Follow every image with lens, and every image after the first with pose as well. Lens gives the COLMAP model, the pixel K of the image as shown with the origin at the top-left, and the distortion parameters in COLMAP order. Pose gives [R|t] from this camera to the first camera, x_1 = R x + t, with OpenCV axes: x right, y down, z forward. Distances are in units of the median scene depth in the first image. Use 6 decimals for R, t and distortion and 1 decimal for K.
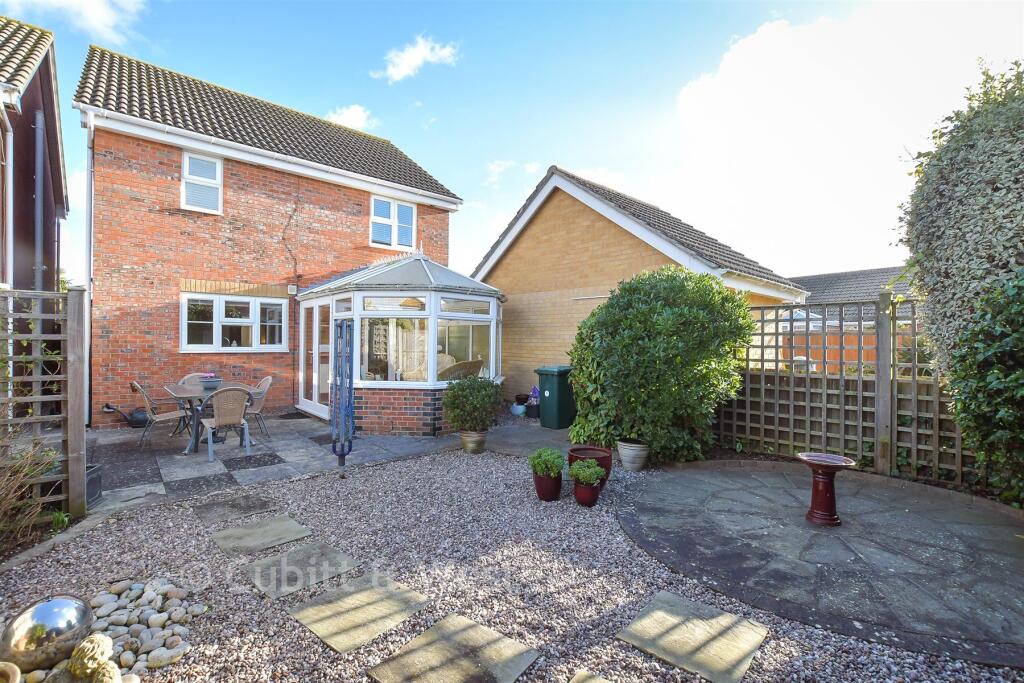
lens RADIAL K [[498.4, 0, 512.2], [0, 498.4, 346.0], [0, 0, 1]] dist [0.000535, 0.000089]
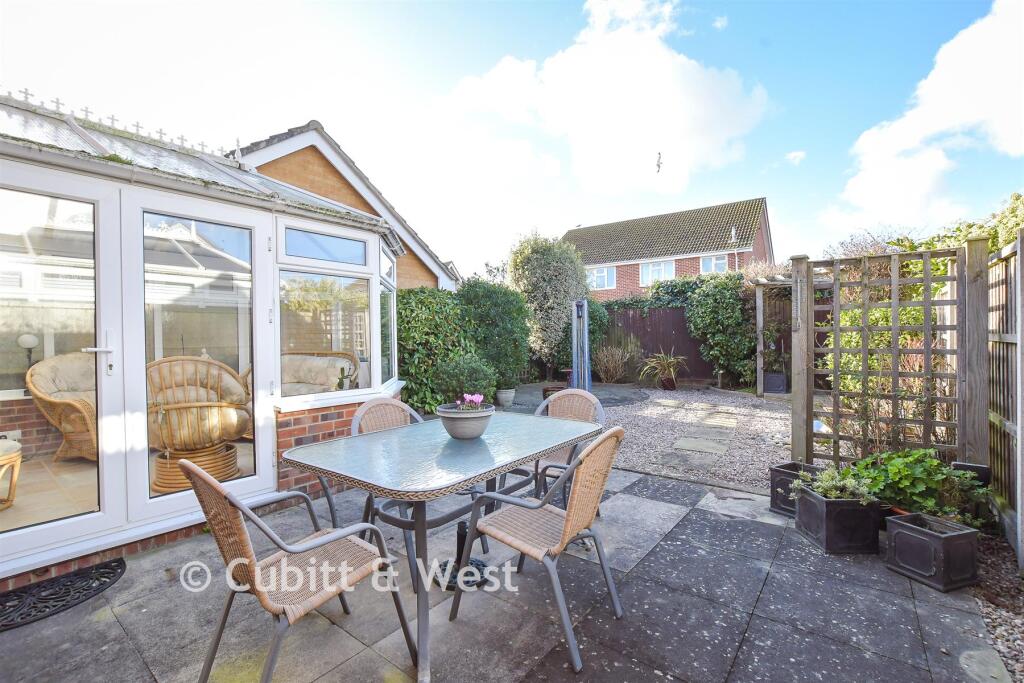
lens RADIAL K [[450.8, 0, 512.2], [0, 450.8, 337.9], [0, 0, 1]] dist [-0.000295, -0.000016]
pose [[-0.247279, -0.014019, 0.968843, -1.375805], [-0.003608, 0.999902, 0.013548, 0.012848], [-0.968938, -0.000145, -0.247305, 1.532018]]
